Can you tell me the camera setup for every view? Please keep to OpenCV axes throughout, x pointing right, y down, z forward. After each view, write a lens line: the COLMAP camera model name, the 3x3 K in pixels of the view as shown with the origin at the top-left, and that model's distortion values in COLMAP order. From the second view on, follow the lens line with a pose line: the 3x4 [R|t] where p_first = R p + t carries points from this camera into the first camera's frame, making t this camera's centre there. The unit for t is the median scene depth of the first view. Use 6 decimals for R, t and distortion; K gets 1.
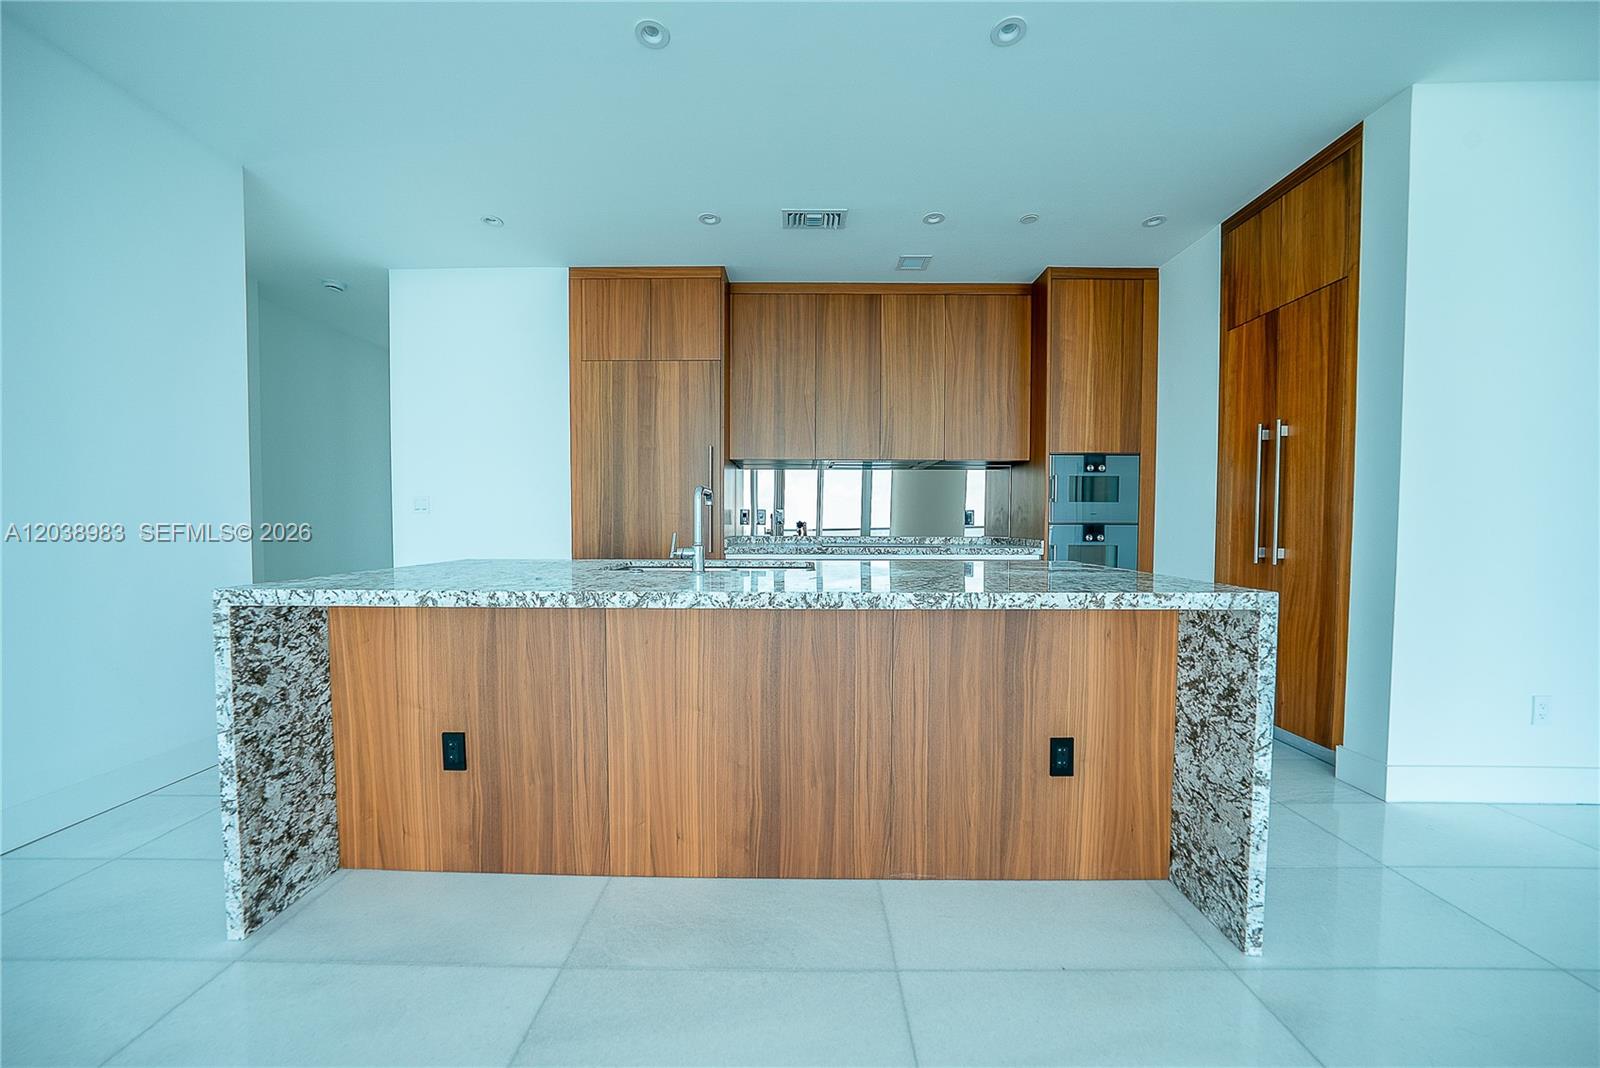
lens RADIAL K [[568.4, 0, 795.2], [0, 568.4, 537.9], [0, 0, 1]] dist [-0.014913, 0.000462]
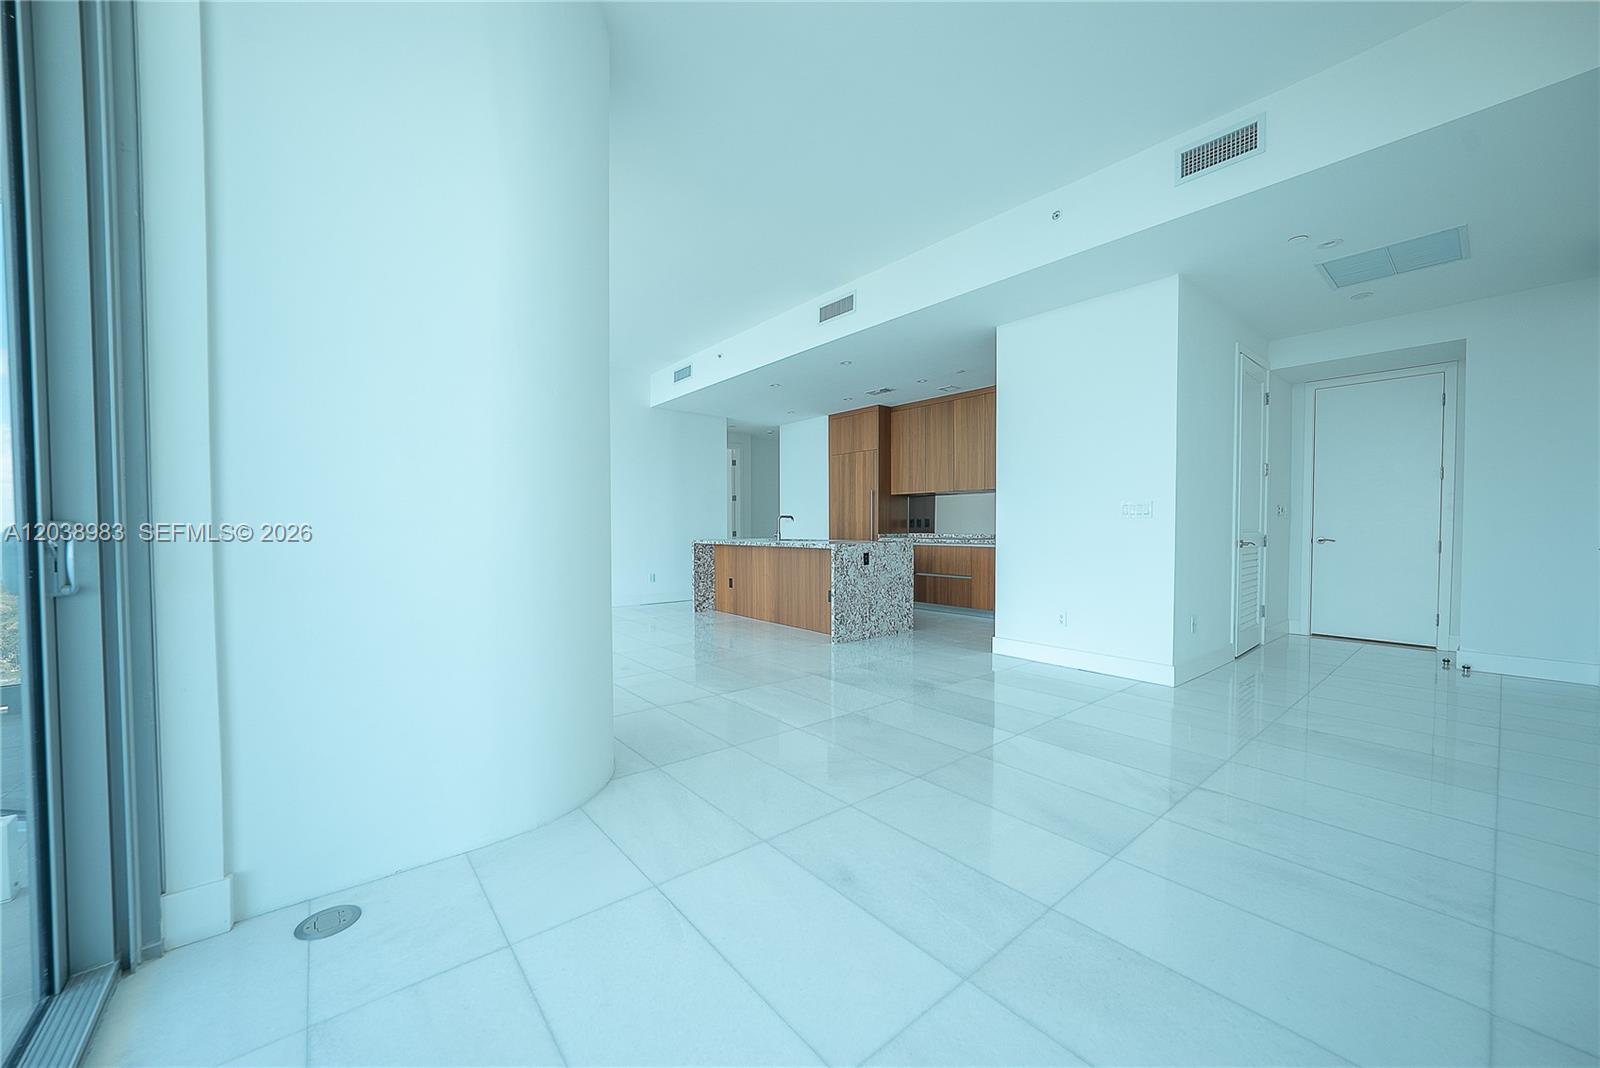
lens RADIAL K [[596.8, 0, 805.9], [0, 596.8, 538.4], [0, 0, 1]] dist [-0.010352, 0.000533]
pose [[0.648332, 0.012419, -0.761256, 1.485516], [-0.016812, 0.999857, 0.001994, 0.020695], [0.761172, 0.011506, 0.648448, -0.676865]]
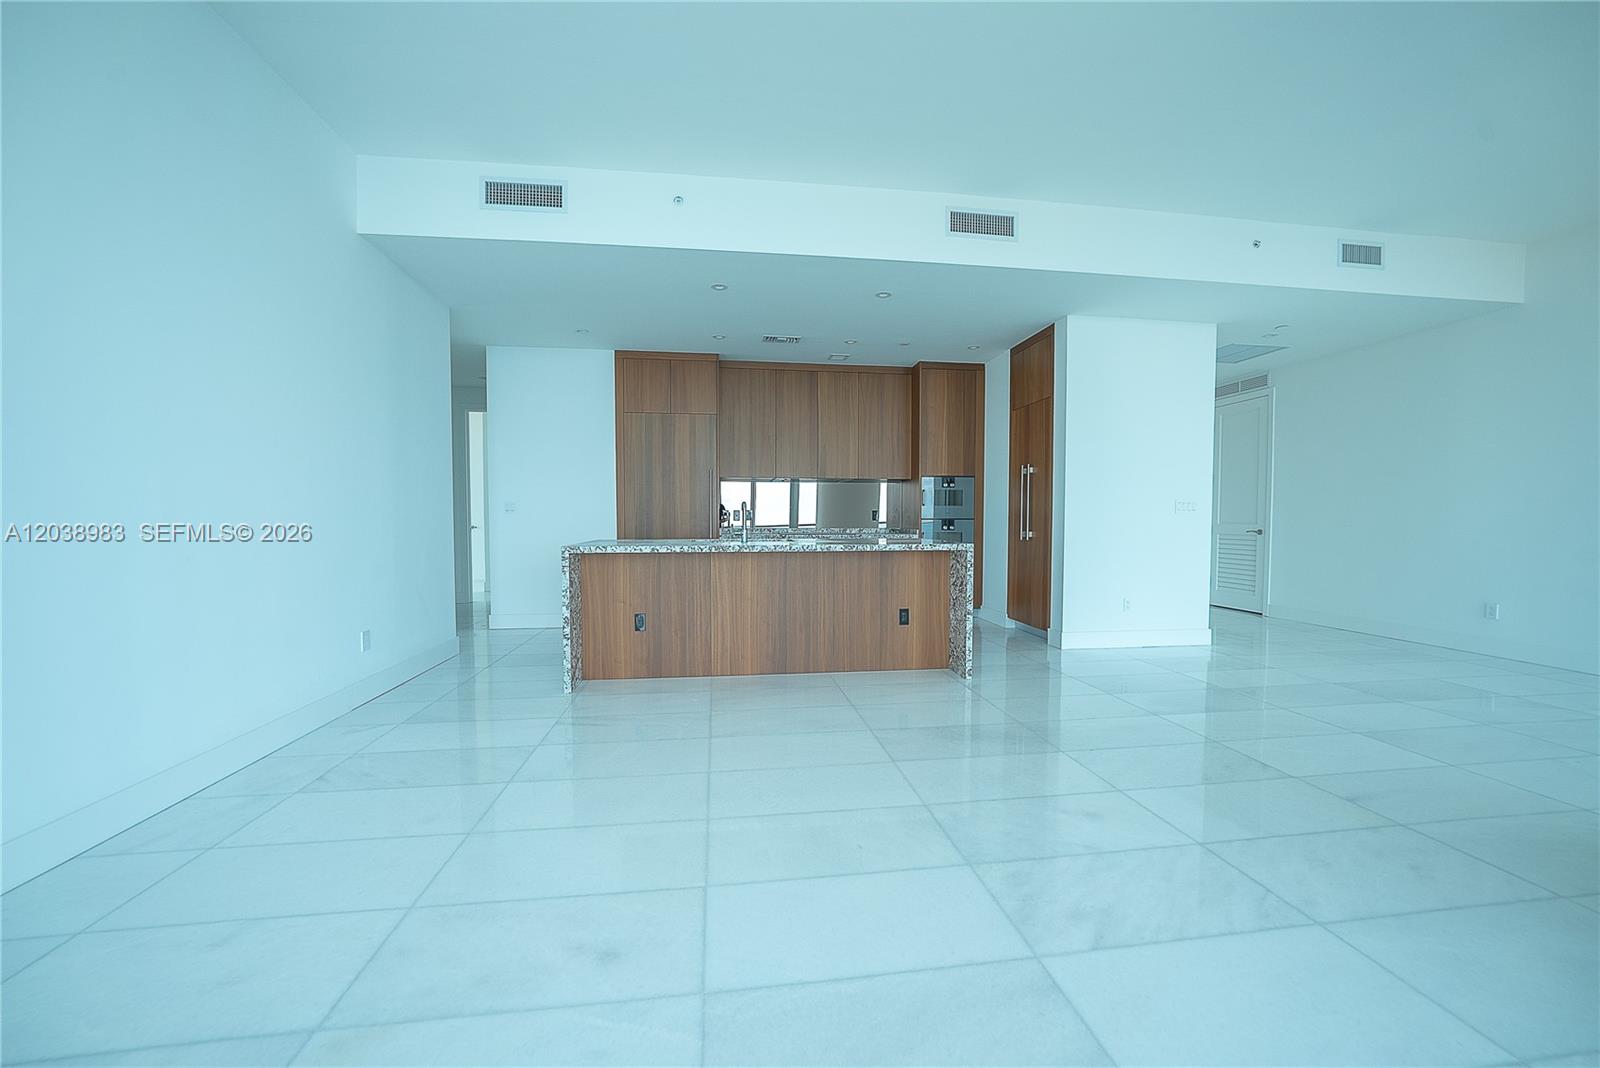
lens RADIAL K [[596.8, 0, 804.2], [0, 596.8, 536.8], [0, 0, 1]] dist [-0.010352, 0.000533]
pose [[0.987921, -0.007274, 0.154785, -0.161950], [0.006864, 0.999971, 0.003187, 0.019404], [-0.154804, -0.002086, 0.987943, -0.693834]]
